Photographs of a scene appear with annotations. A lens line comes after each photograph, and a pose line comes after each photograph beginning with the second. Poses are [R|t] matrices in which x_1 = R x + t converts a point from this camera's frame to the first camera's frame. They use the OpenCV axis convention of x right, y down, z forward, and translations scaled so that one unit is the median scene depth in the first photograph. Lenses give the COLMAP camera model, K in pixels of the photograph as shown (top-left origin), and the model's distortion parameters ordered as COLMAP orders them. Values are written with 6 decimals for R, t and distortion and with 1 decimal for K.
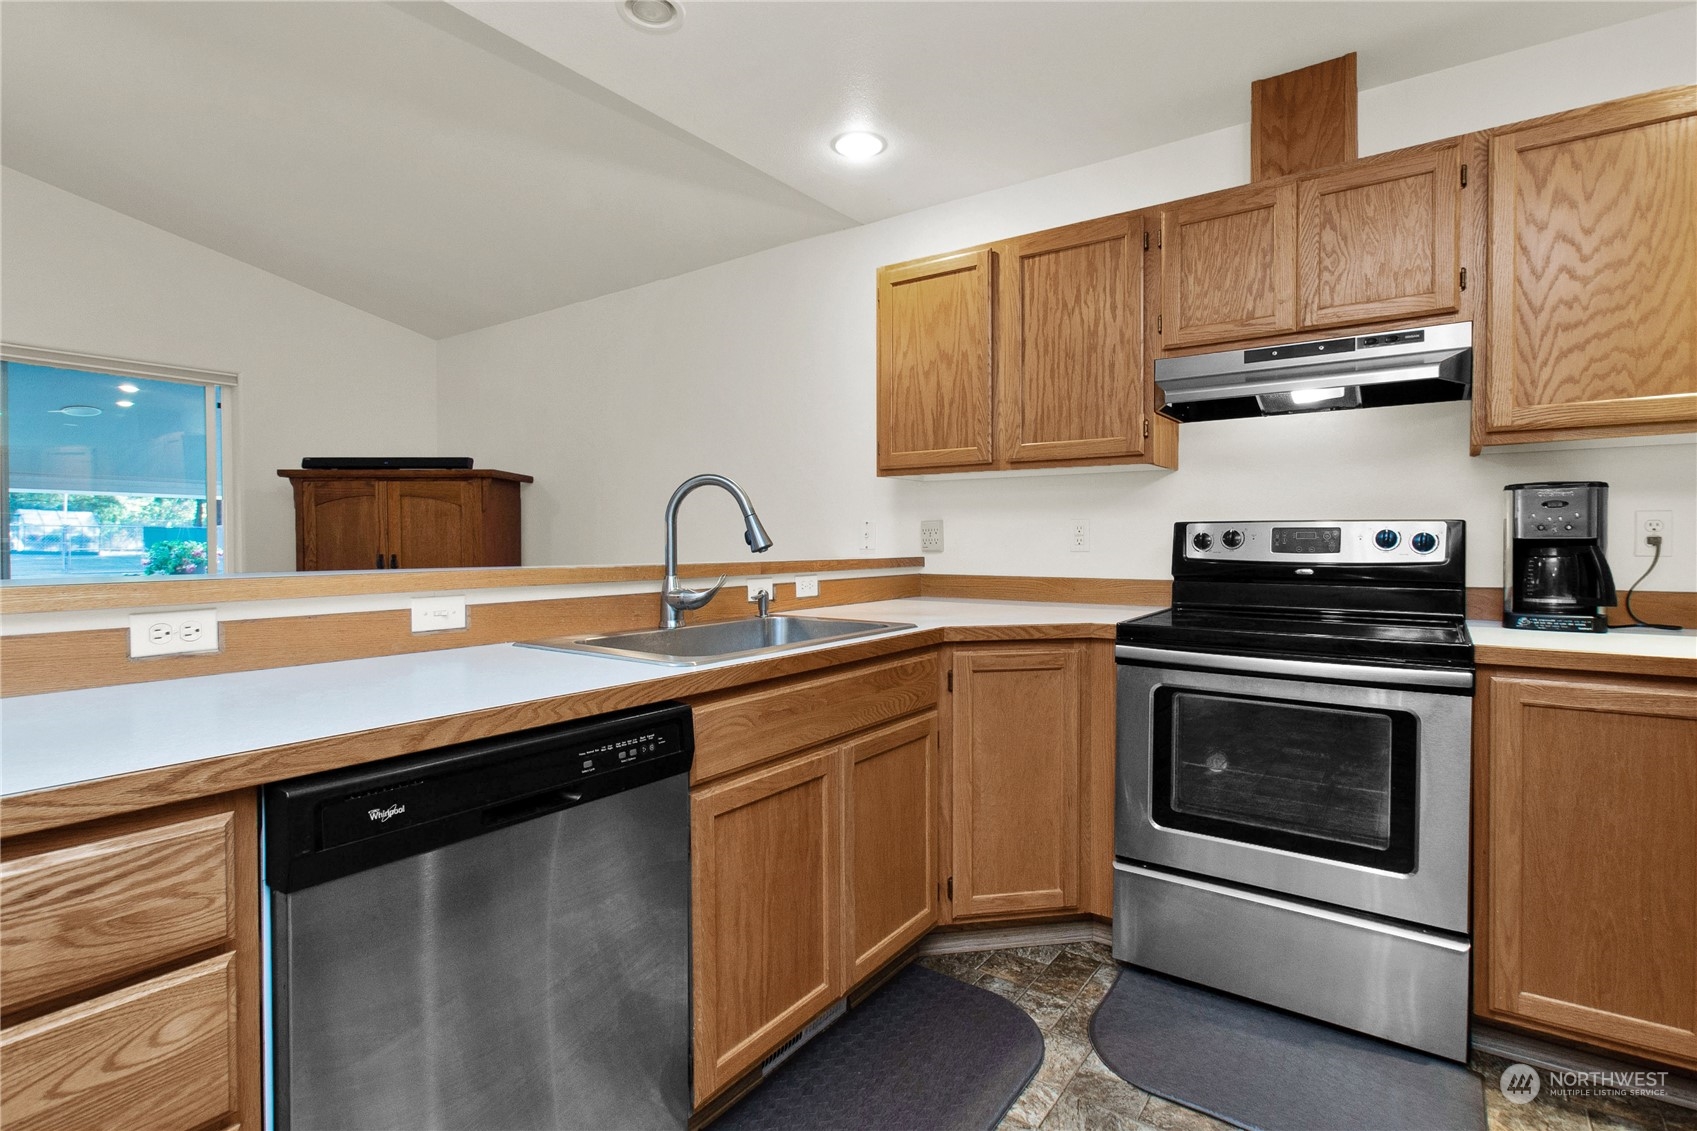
lens RADIAL K [[820.3, 0, 863.3], [0, 820.3, 550.8], [0, 0, 1]] dist [-0.008225, 0.002738]
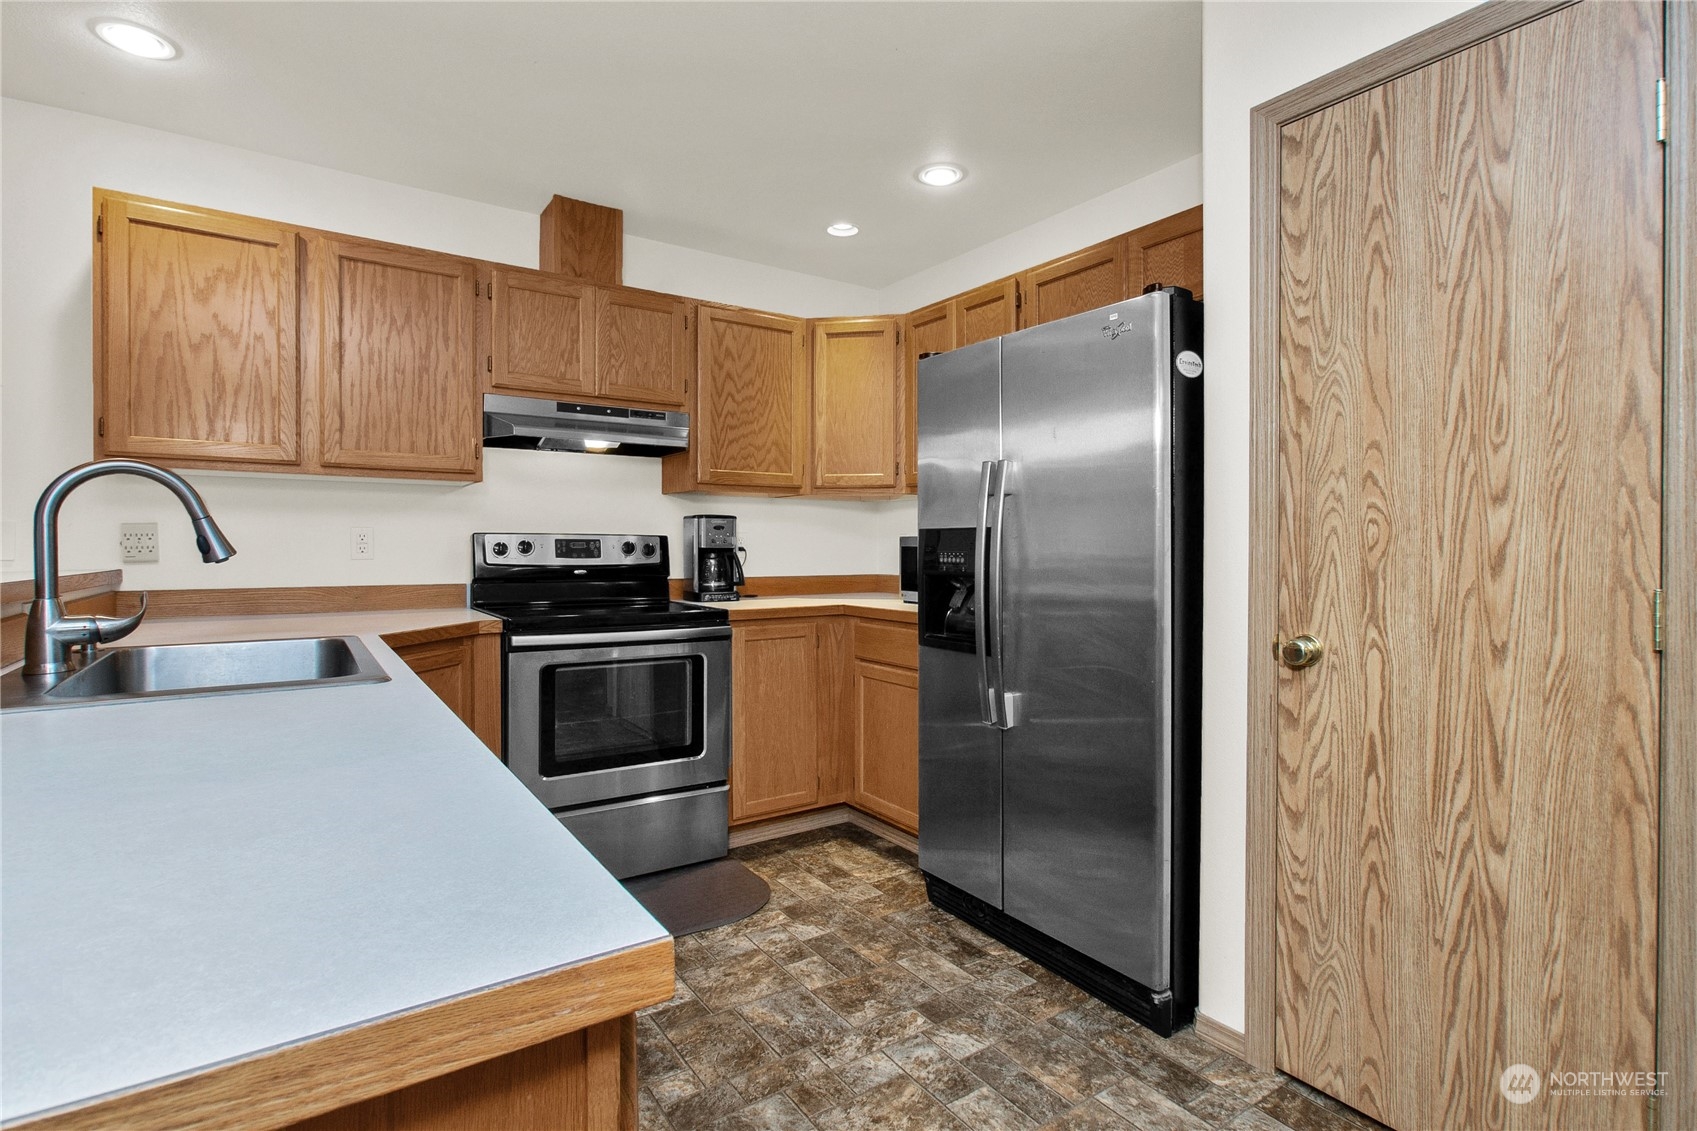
lens RADIAL K [[820.3, 0, 865.7], [0, 820.3, 552.2], [0, 0, 1]] dist [-0.008225, 0.002738]
pose [[0.340497, -0.002012, 0.940243, -0.614058], [0.010913, 0.999939, -0.001812, 0.000252], [-0.940182, 0.010877, 0.340498, 0.111702]]
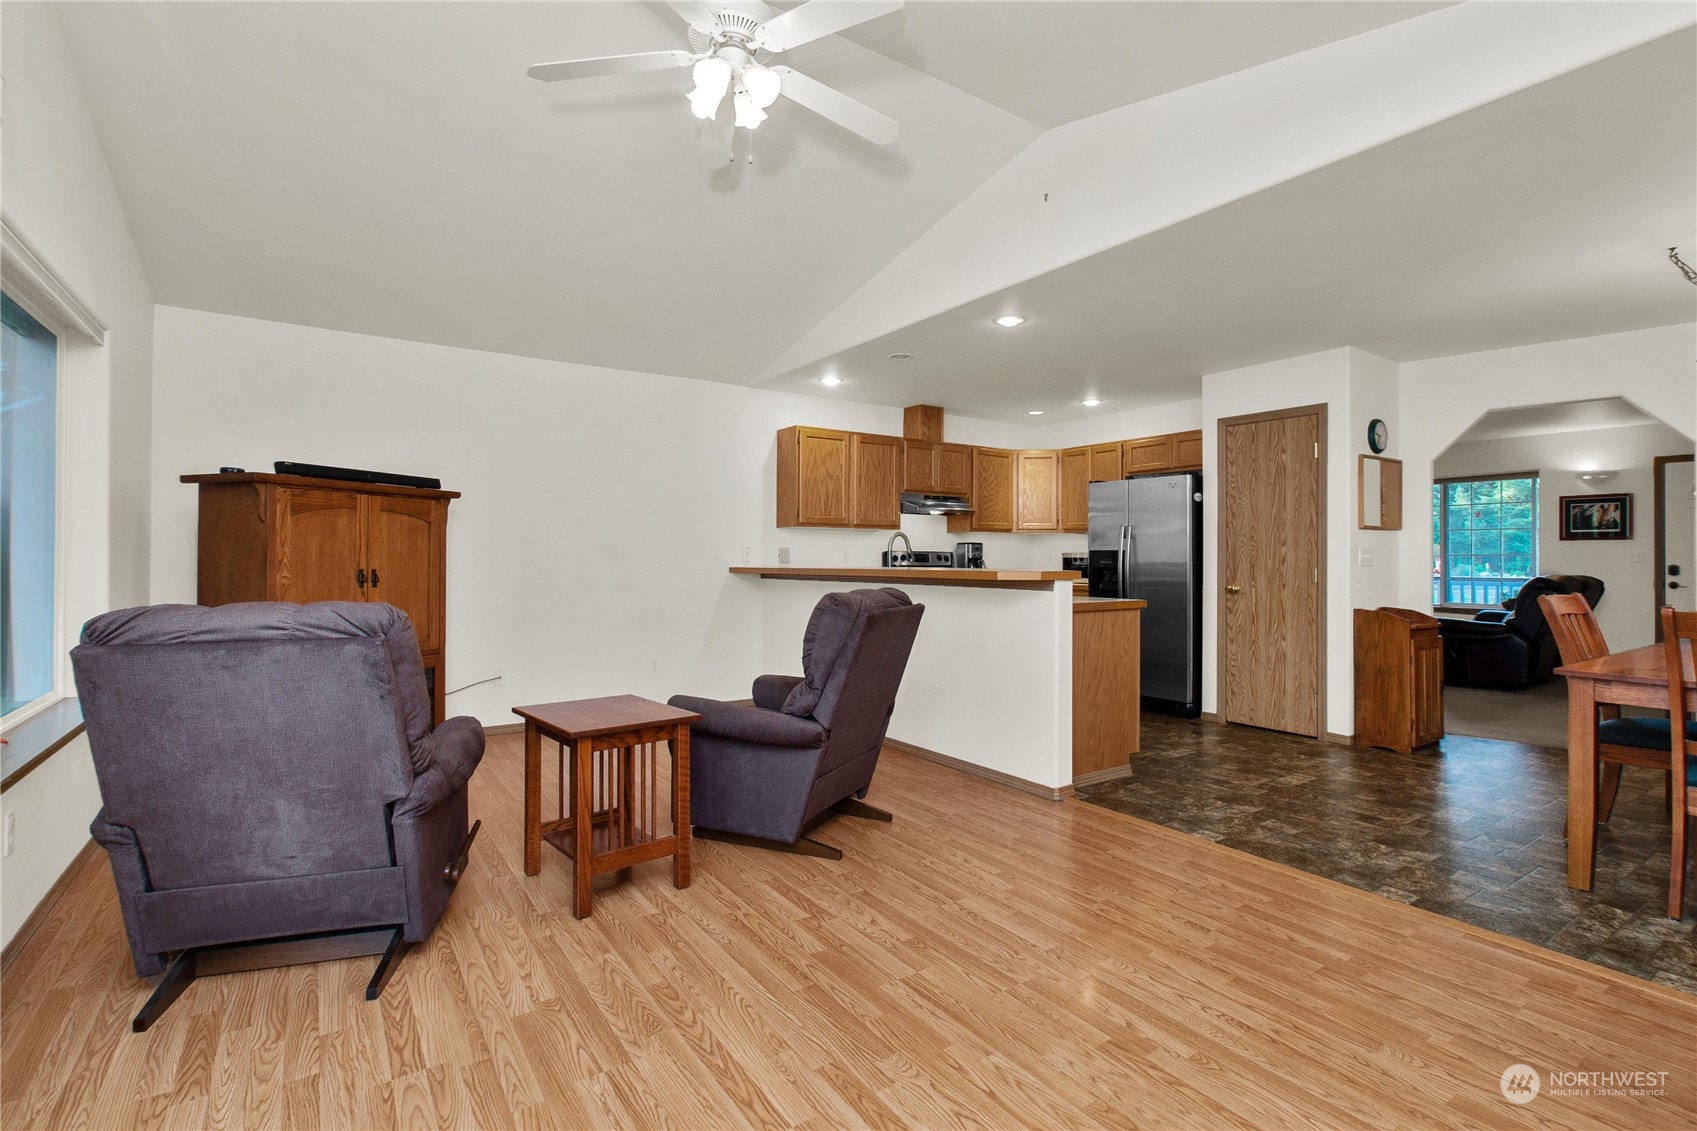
lens RADIAL K [[820.3, 0, 851.5], [0, 820.3, 557.0], [0, 0, 1]] dist [-0.008225, 0.002738]
pose [[0.348783, 0.005775, 0.937186, -2.570986], [0.009922, 0.999902, -0.009854, 0.010903], [-0.937151, 0.012736, 0.348691, 0.212627]]
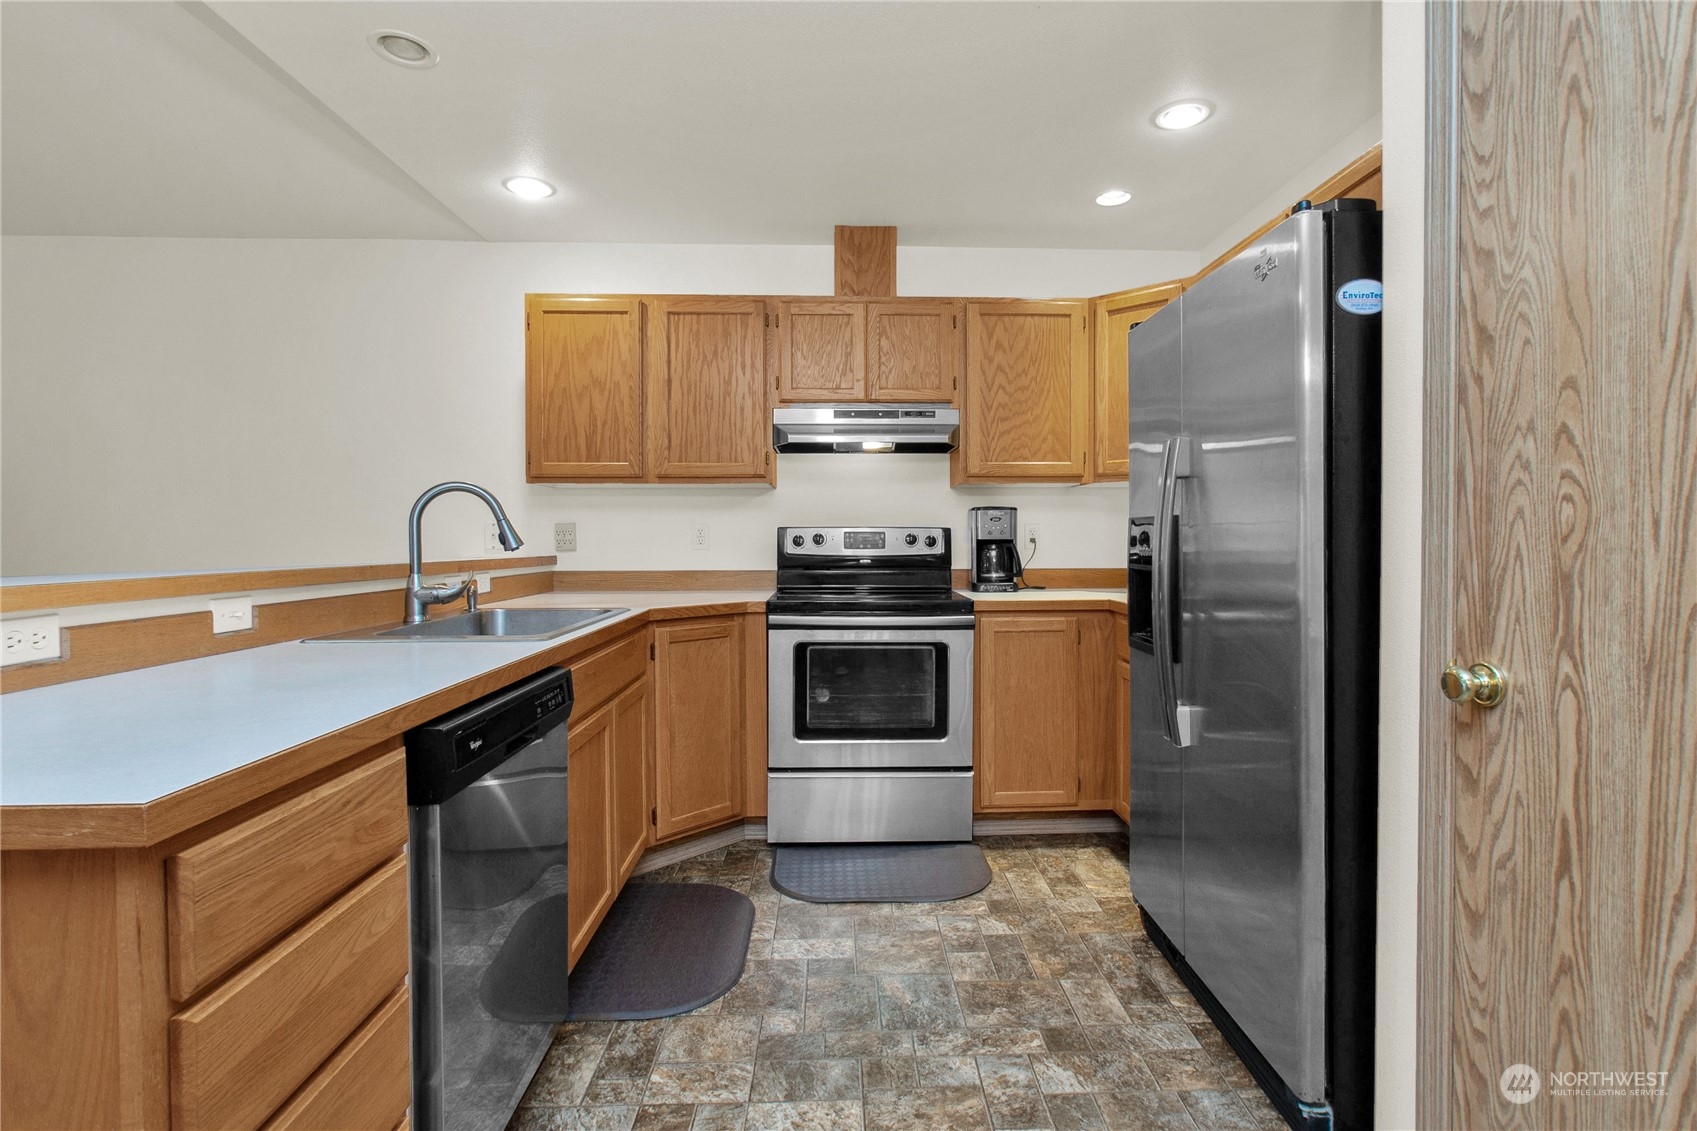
lens RADIAL K [[820.3, 0, 872.3], [0, 820.3, 548.9], [0, 0, 1]] dist [-0.008225, 0.002738]
pose [[0.792120, -0.007348, 0.610321, -0.391564], [0.008985, 0.999960, 0.000377, 0.002448], [-0.610299, 0.005186, 0.792154, -0.204569]]
